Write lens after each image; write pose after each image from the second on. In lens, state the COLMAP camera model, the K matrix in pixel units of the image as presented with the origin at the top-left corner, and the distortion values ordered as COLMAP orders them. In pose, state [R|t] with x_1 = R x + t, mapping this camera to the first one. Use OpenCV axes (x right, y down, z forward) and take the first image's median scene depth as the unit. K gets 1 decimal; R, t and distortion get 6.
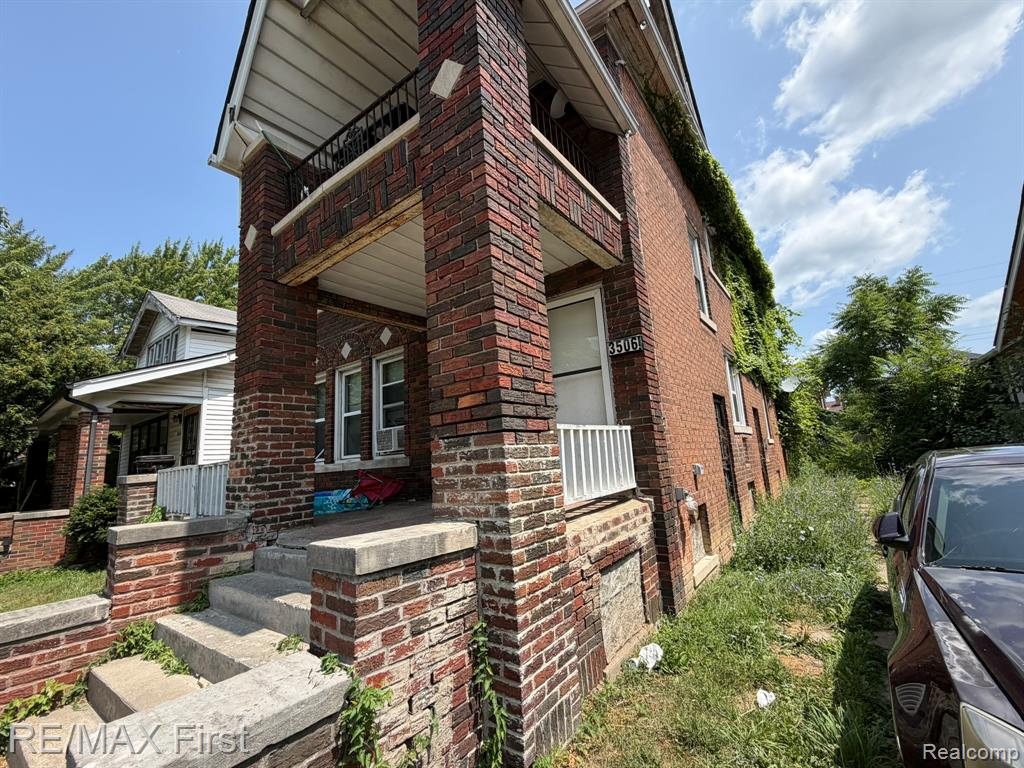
lens RADIAL K [[431.6, 0, 512.7], [0, 431.6, 386.2], [0, 0, 1]] dist [0.001917, -0.000185]
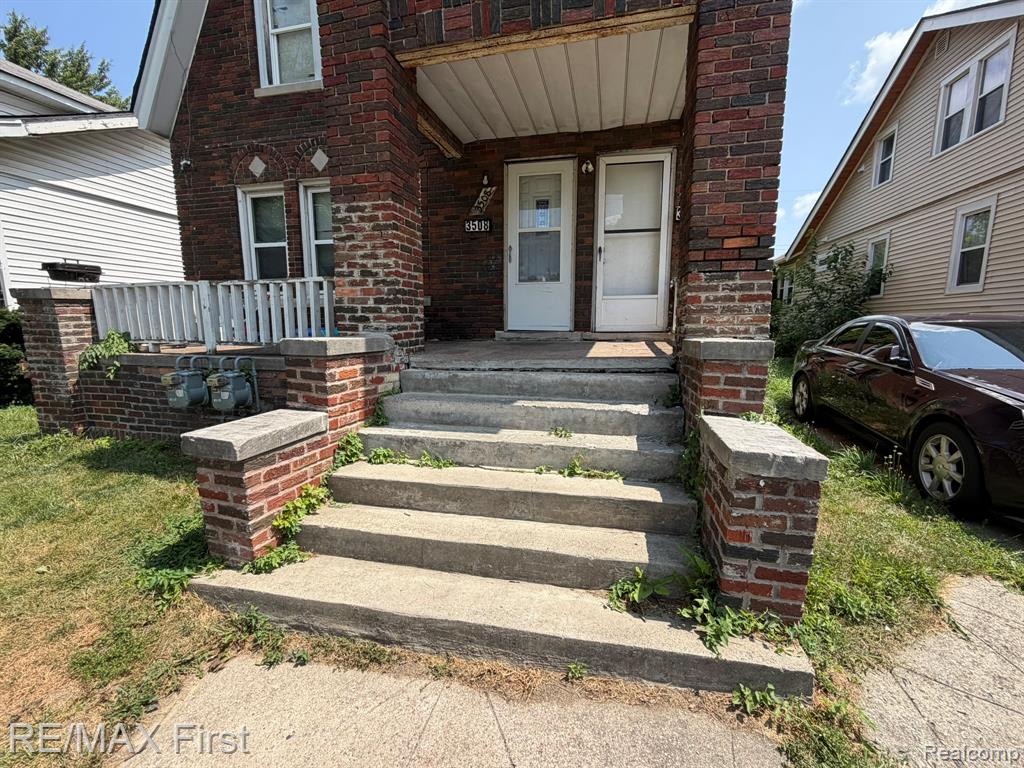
lens RADIAL K [[431.6, 0, 512.7], [0, 431.6, 386.2], [0, 0, 1]] dist [0.001917, -0.000185]
pose [[0.912288, 0.003202, 0.409537, -0.769368], [-0.126970, 0.952911, 0.275388, 0.107520], [-0.389371, -0.303232, 0.869736, 0.034901]]
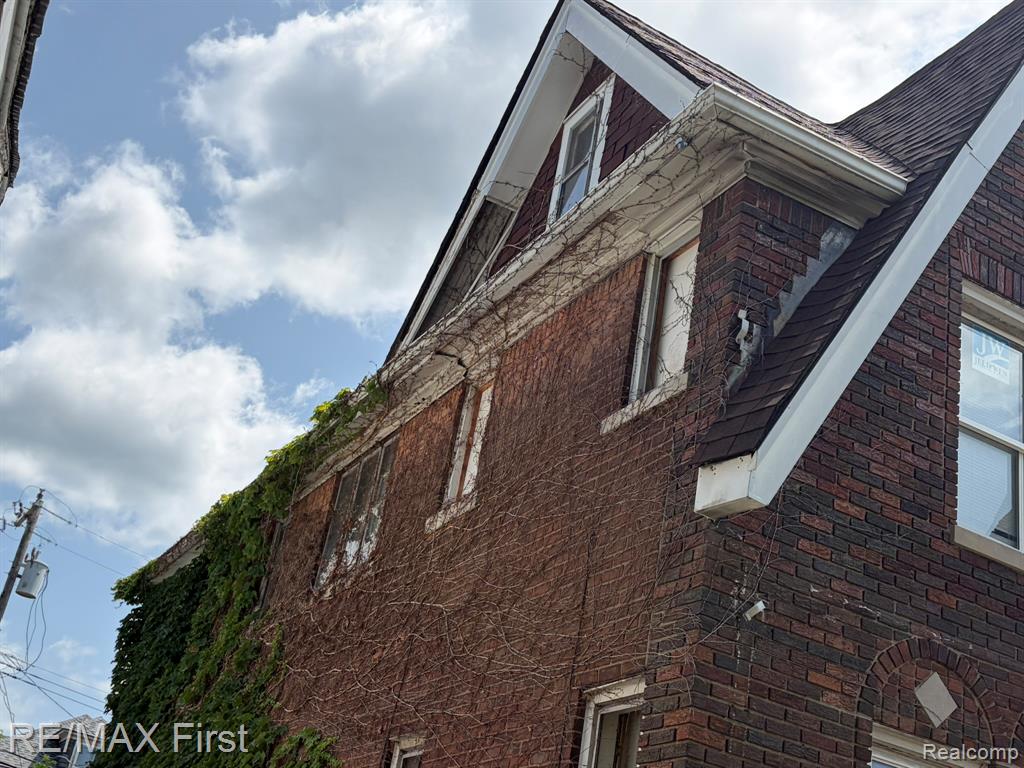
lens RADIAL K [[1302.5, 0, 494.9], [0, 1302.5, 385.9], [0, 0, 1]] dist [0.210358, -0.743495]
pose [[0.395444, 0.526020, 0.752945, -2.878527], [-0.348960, 0.844338, -0.406596, 0.485035], [-0.849618, -0.101962, 0.517449, 1.762411]]
